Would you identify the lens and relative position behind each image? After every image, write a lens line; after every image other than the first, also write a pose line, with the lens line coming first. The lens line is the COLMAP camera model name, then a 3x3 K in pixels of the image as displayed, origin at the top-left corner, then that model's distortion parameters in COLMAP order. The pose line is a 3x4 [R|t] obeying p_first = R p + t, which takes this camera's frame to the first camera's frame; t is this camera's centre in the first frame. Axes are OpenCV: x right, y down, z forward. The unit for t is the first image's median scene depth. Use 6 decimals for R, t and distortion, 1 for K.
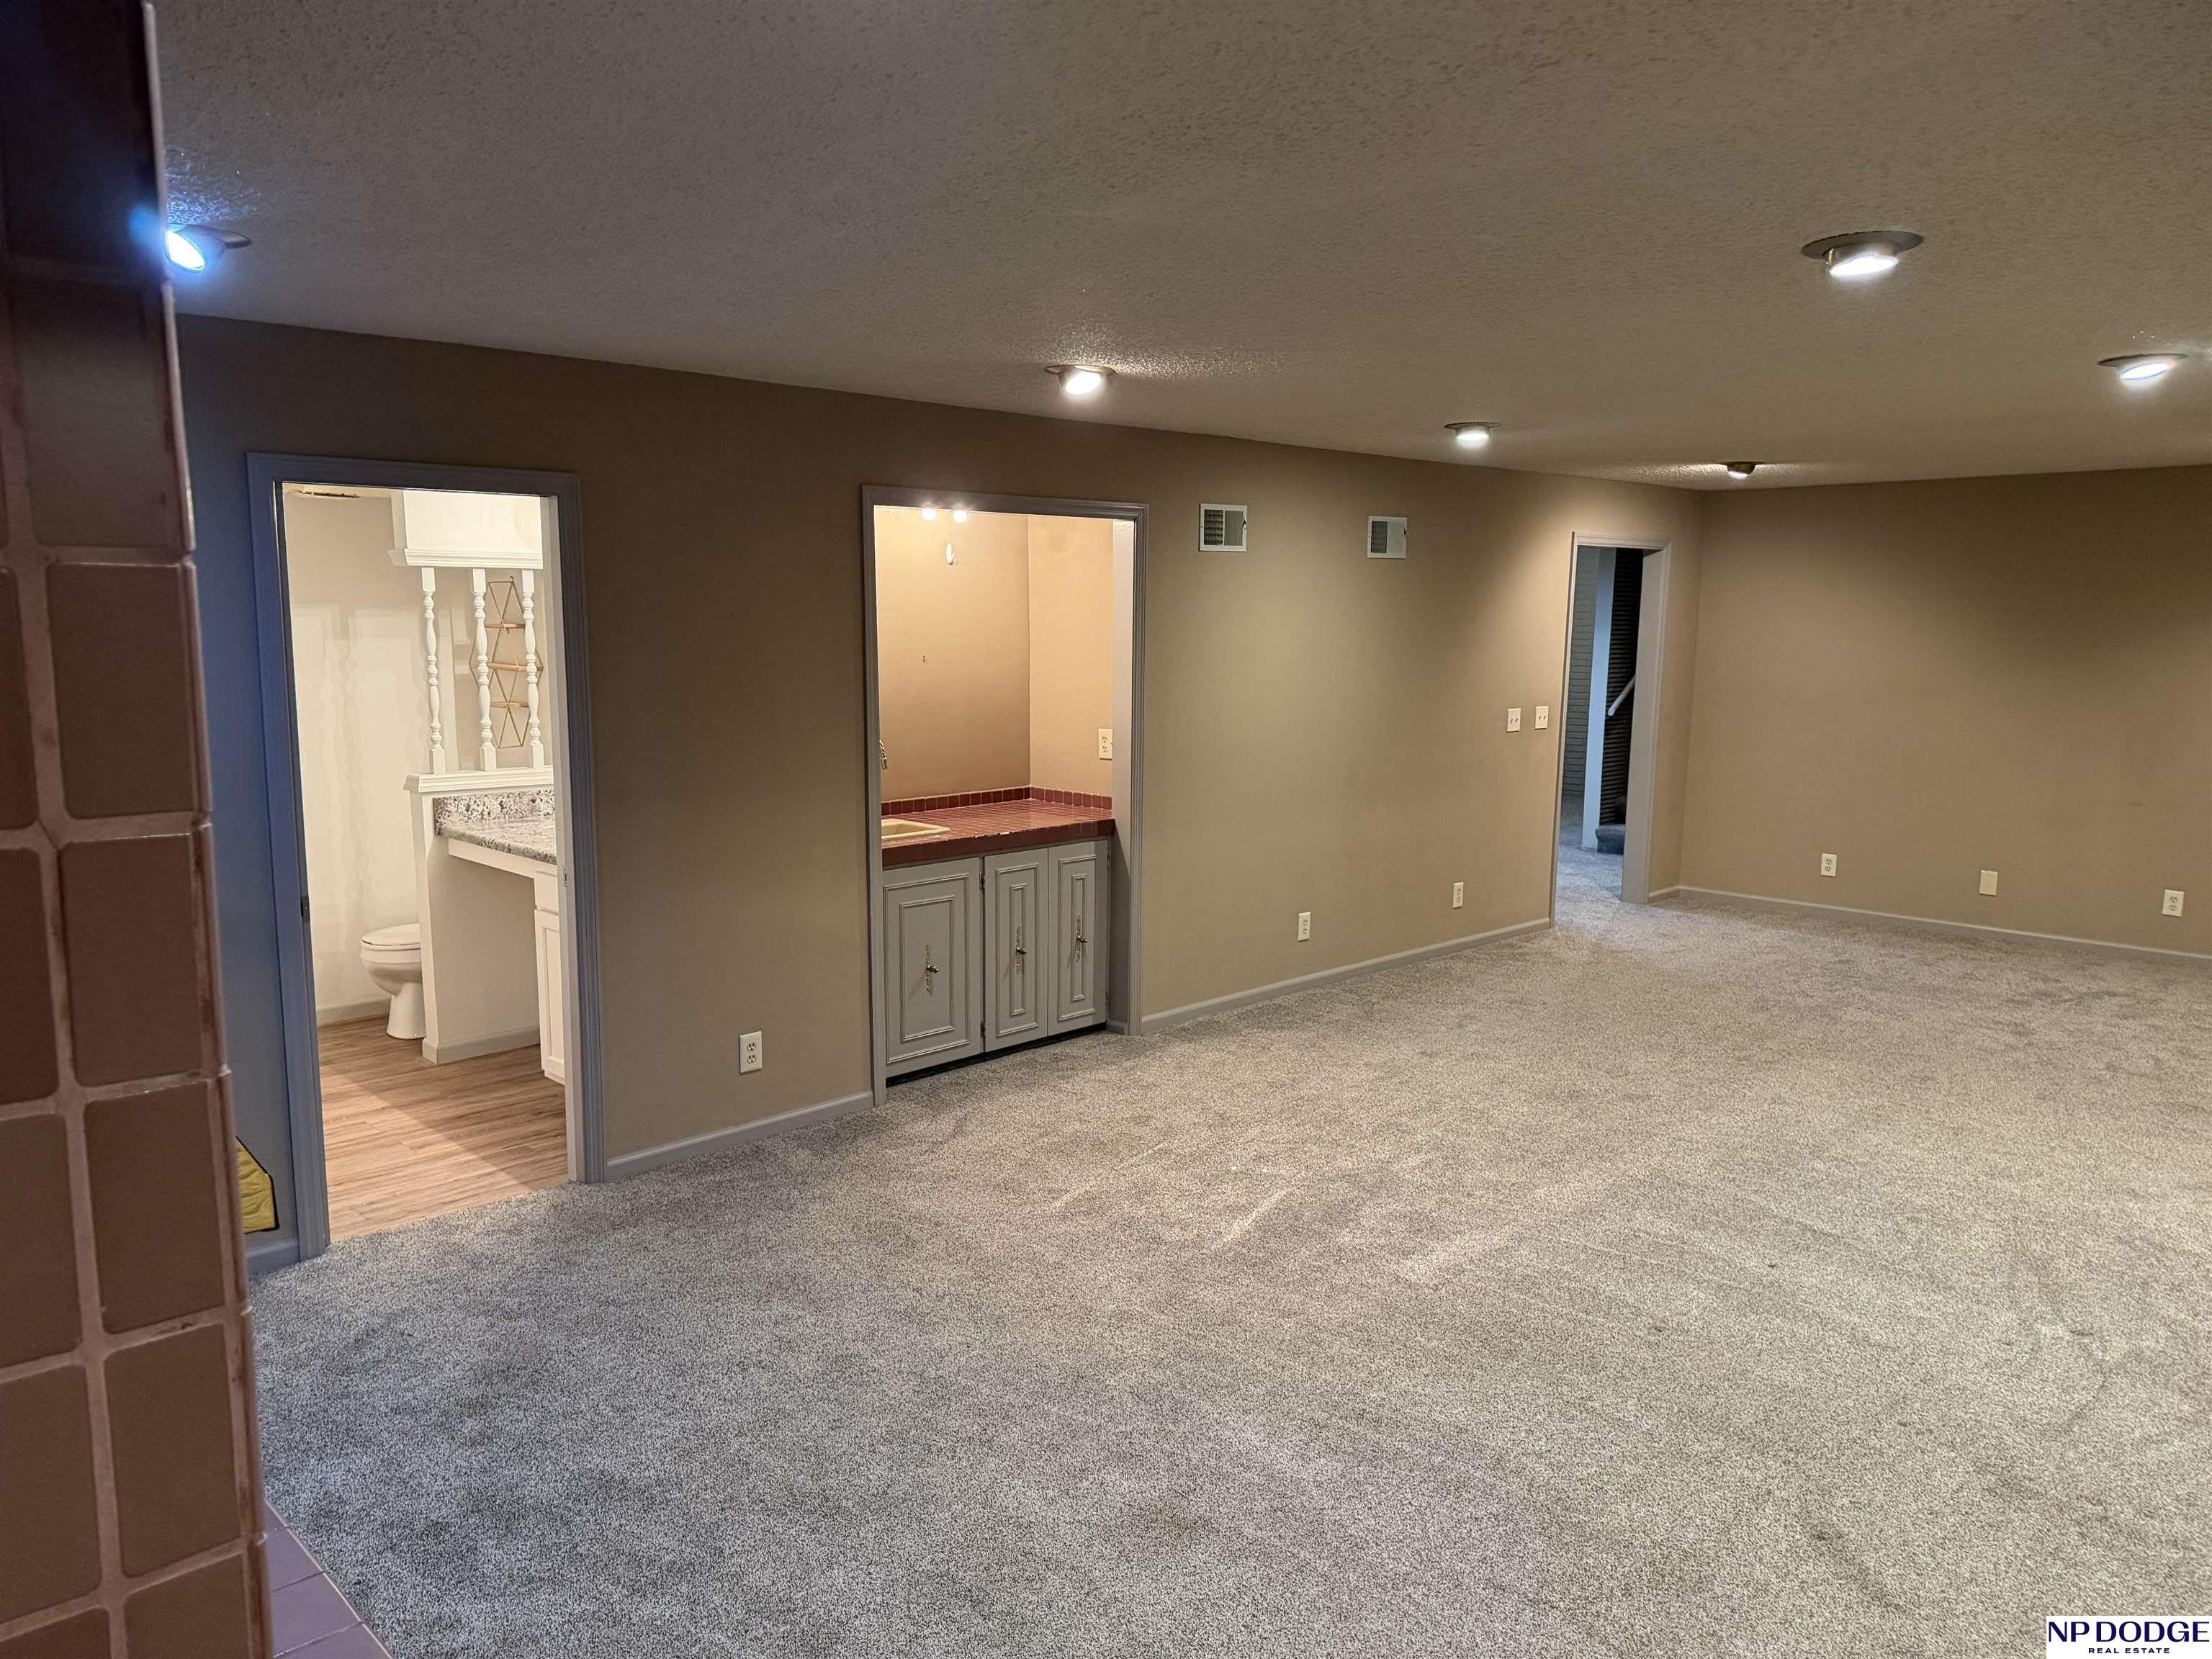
lens RADIAL K [[1582.0, 0, 1106.0], [0, 1582.0, 829.5], [0, 0, 1]] dist [0.000411, -0.001173]
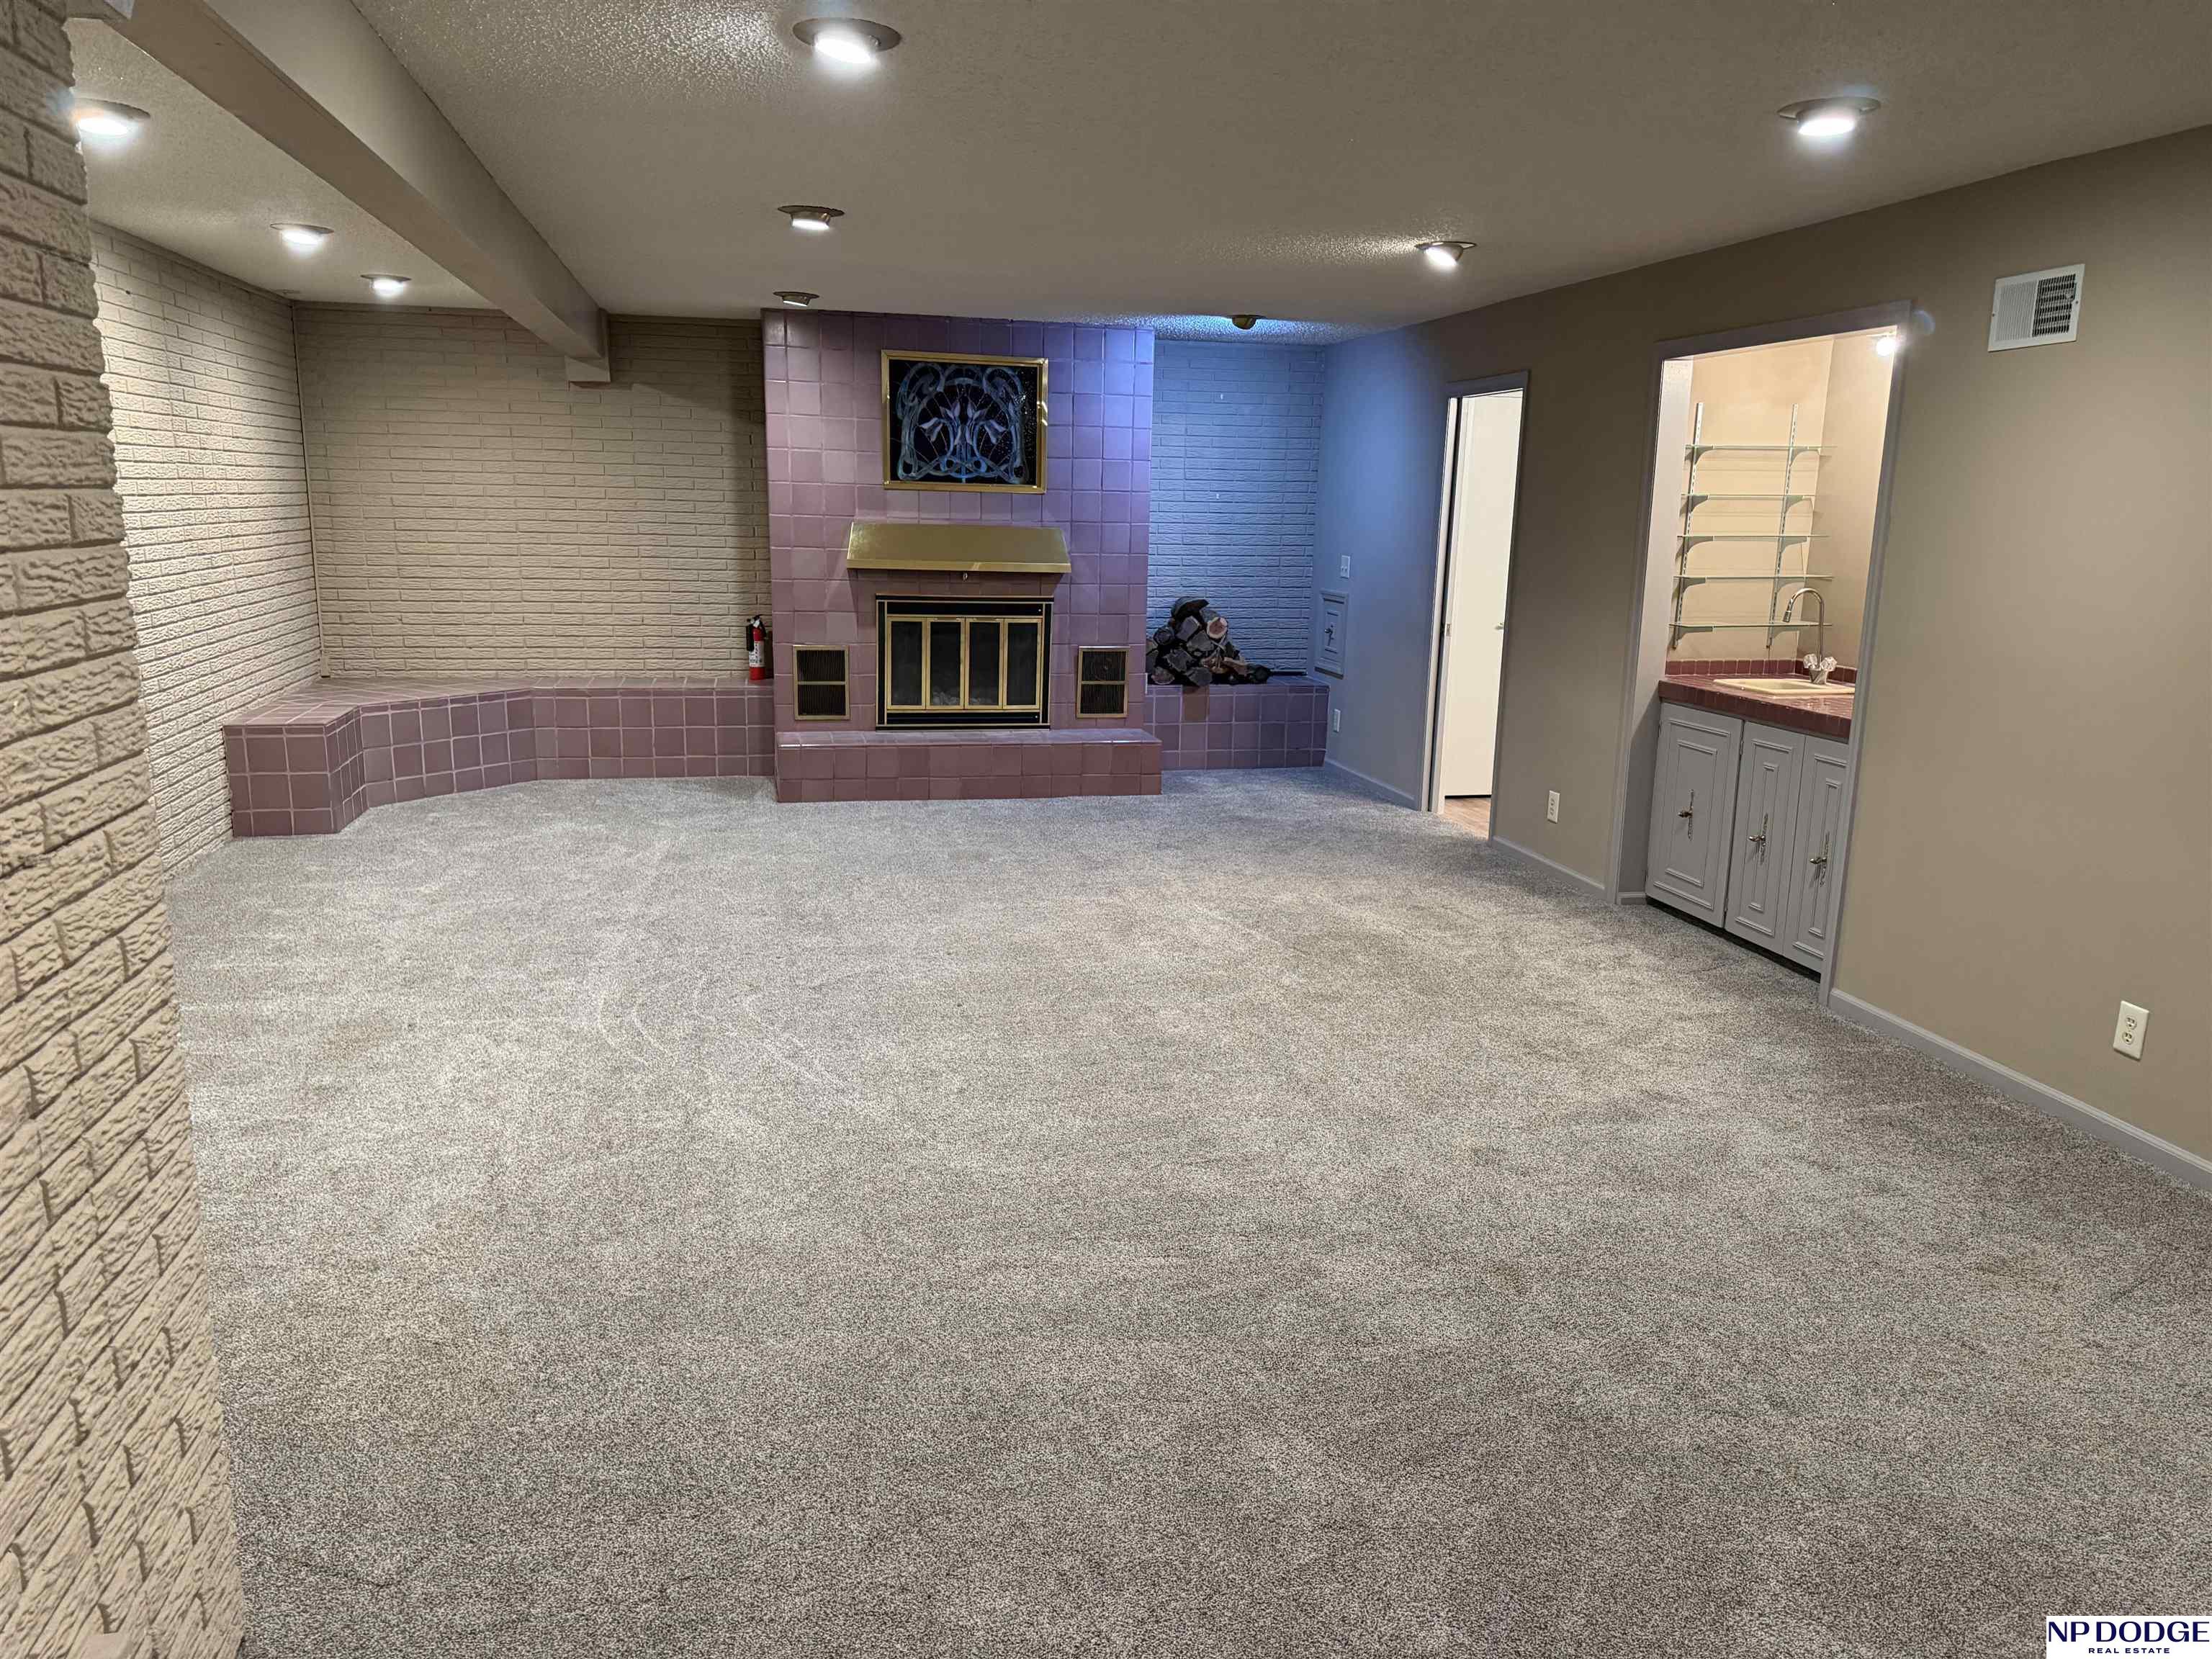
lens RADIAL K [[1582.0, 0, 1106.0], [0, 1582.0, 829.5], [0, 0, 1]] dist [0.000411, -0.001173]
pose [[-0.532033, 0.154577, -0.832495, 1.185391], [-0.145455, 0.951894, 0.269705, -0.154849], [0.834137, 0.264582, -0.483955, 1.495453]]
